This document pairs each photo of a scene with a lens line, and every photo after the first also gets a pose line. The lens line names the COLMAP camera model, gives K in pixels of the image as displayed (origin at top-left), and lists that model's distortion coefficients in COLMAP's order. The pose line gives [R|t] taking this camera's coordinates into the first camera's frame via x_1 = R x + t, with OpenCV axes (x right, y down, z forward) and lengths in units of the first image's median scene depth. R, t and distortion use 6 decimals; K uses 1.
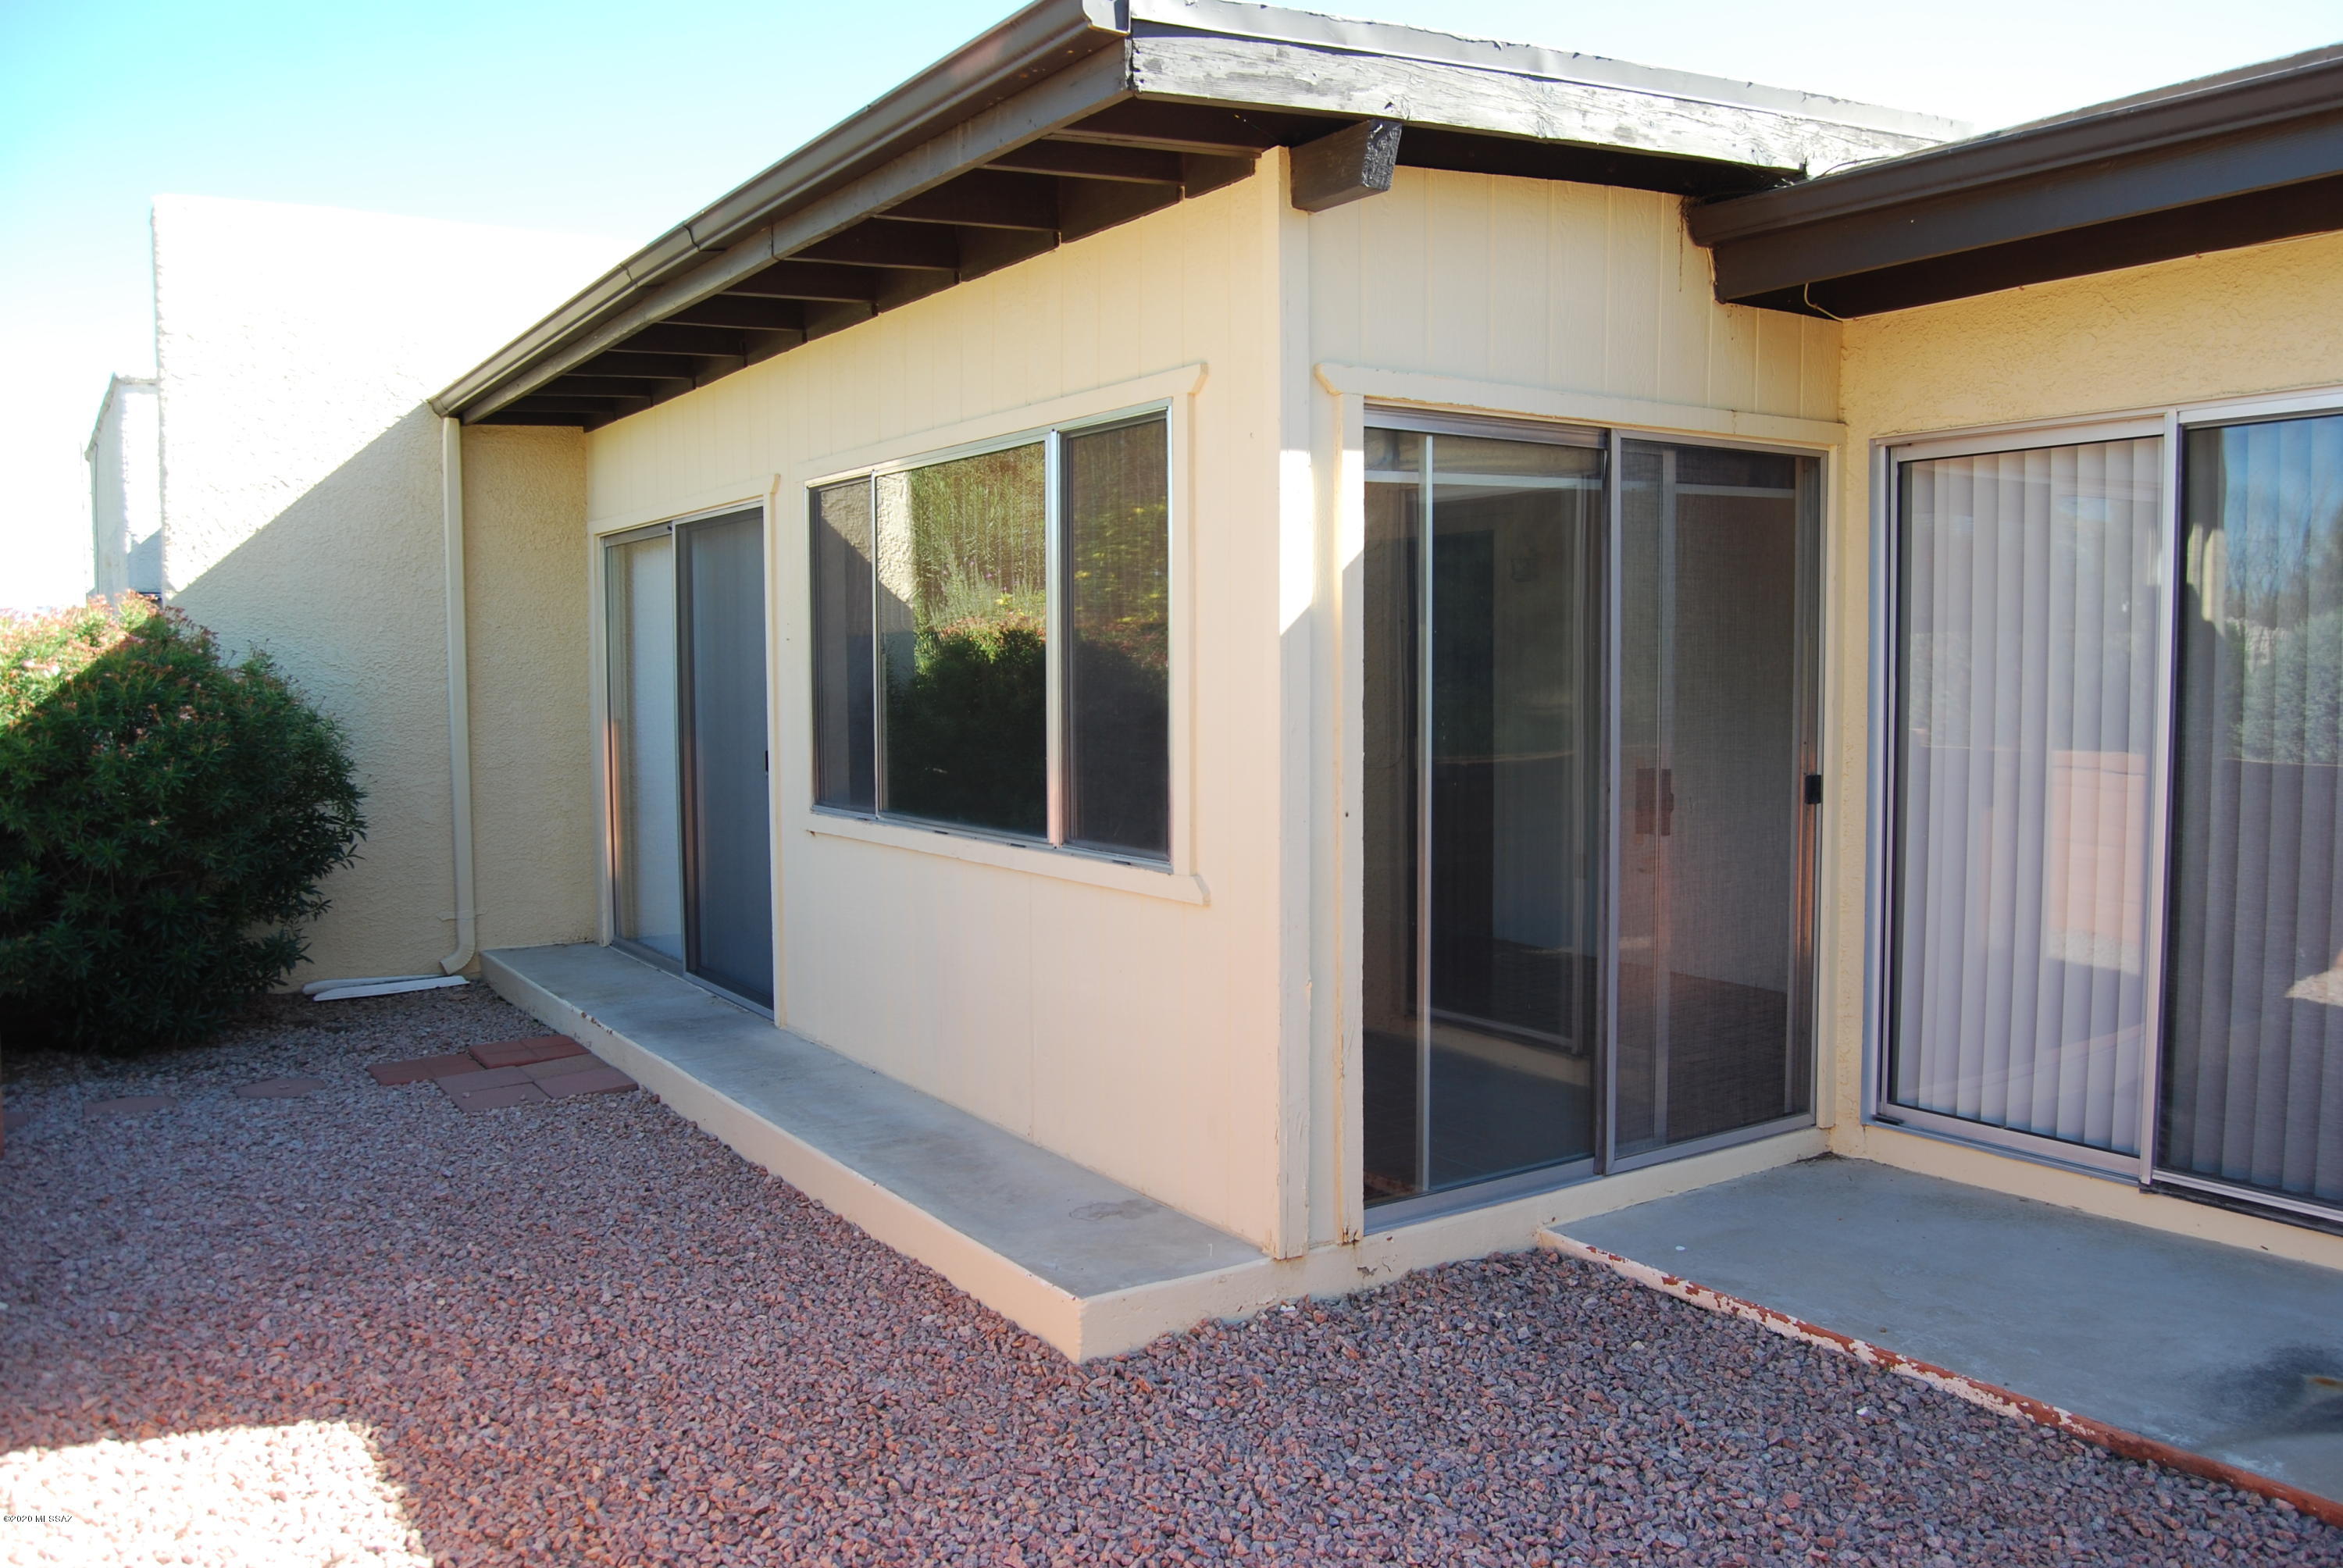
lens RADIAL K [[1841.3, 0, 1165.1], [0, 1841.3, 772.0], [0, 0, 1]] dist [-0.063401, 0.021575]
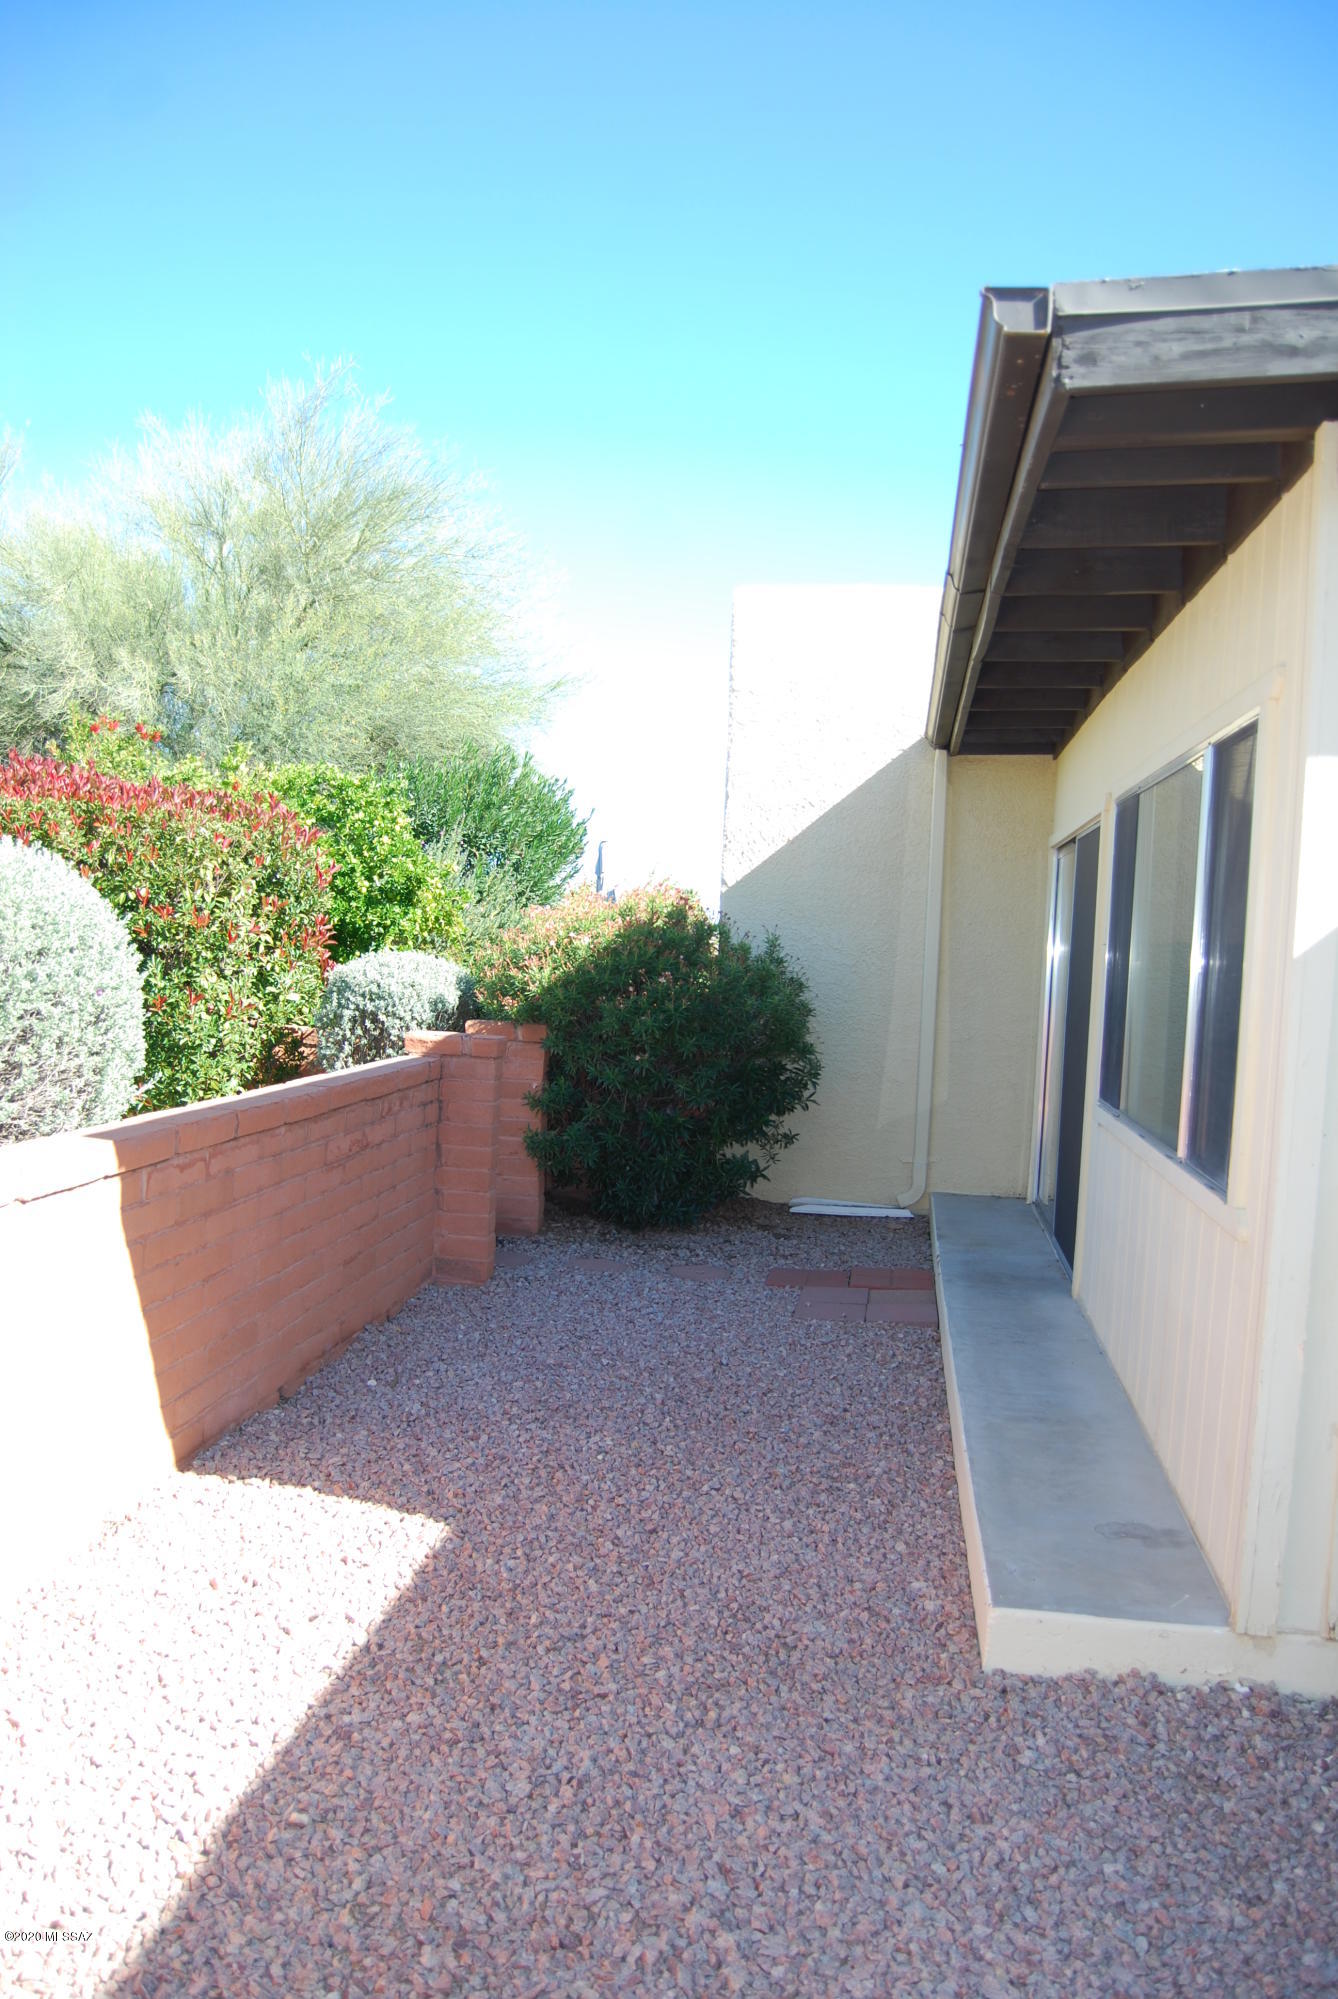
lens RADIAL K [[1571.0, 0, 667.1], [0, 1571.0, 1012.4], [0, 0, 1]] dist [-0.063401, 0.021575]
pose [[0.757328, 0.071675, -0.649090, 0.284211], [-0.088873, 0.996023, 0.006292, -0.019942], [0.646959, 0.052922, 0.760686, 0.183854]]
